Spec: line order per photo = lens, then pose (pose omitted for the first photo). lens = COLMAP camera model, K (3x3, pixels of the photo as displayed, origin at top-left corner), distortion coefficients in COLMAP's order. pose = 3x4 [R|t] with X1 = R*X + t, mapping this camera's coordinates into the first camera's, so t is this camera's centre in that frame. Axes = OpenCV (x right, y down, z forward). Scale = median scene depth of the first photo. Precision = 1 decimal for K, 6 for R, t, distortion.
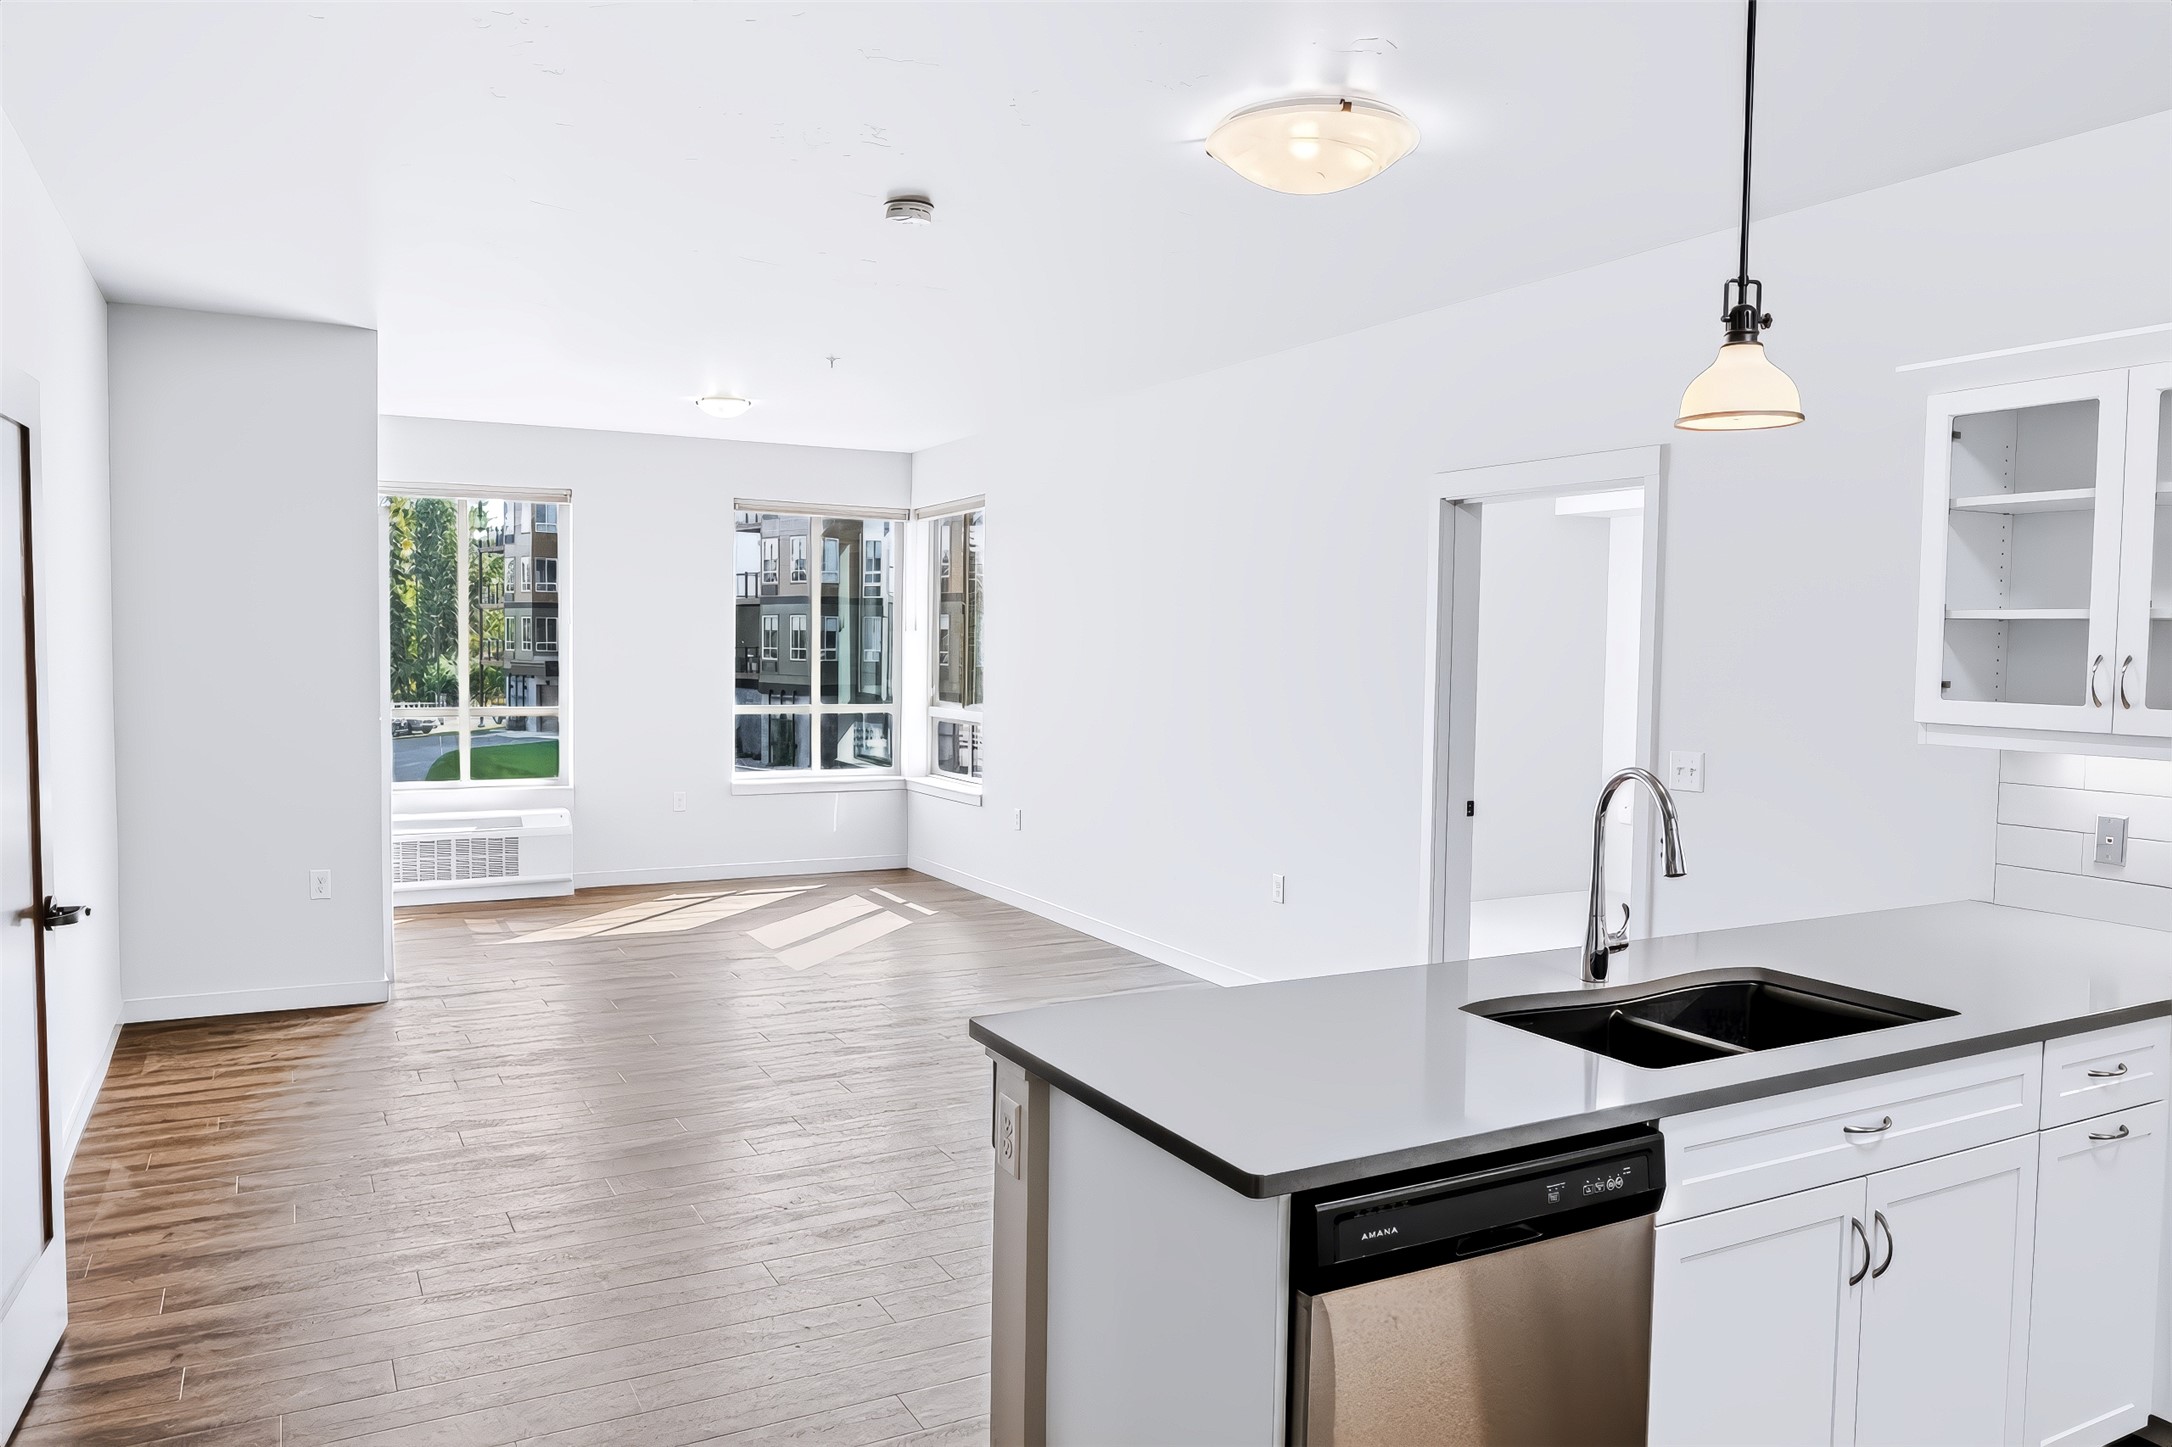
lens RADIAL K [[1507.3, 0, 1081.6], [0, 1507.3, 727.2], [0, 0, 1]] dist [0.002106, 0.001205]
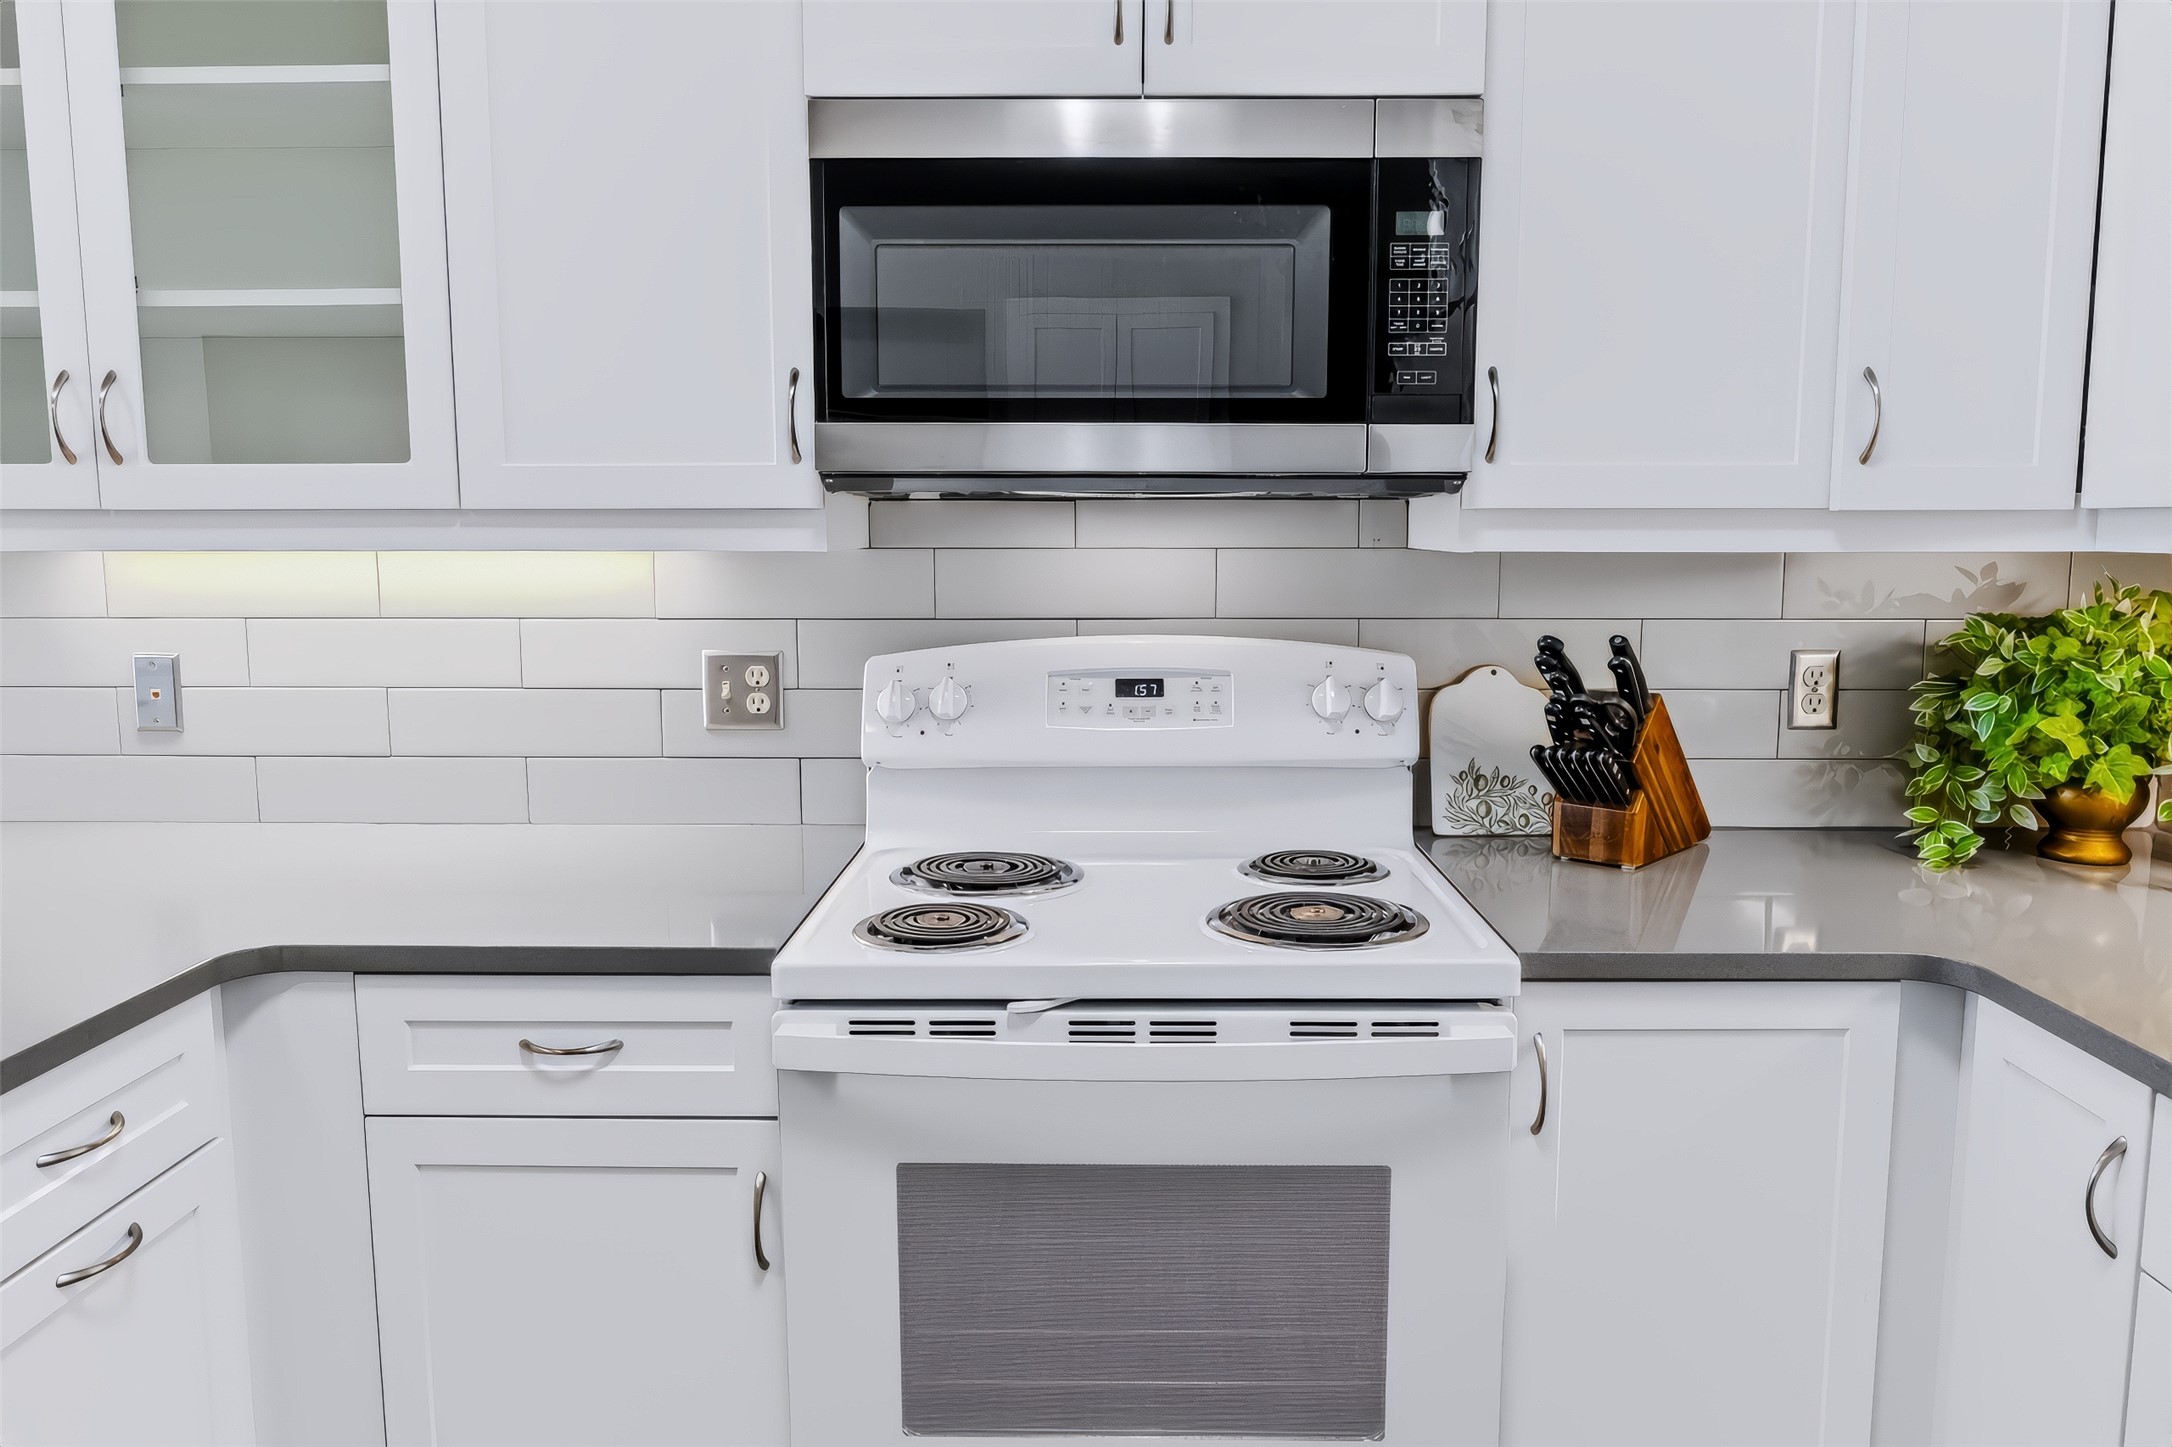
lens RADIAL K [[1507.3, 0, 1085.6], [0, 1507.3, 721.7], [0, 0, 1]] dist [0.002106, 0.001205]
pose [[0.489112, -0.121719, 0.863686, 0.356351], [0.054289, 0.992543, 0.109135, 0.042092], [-0.870530, -0.006491, 0.492072, 0.384722]]
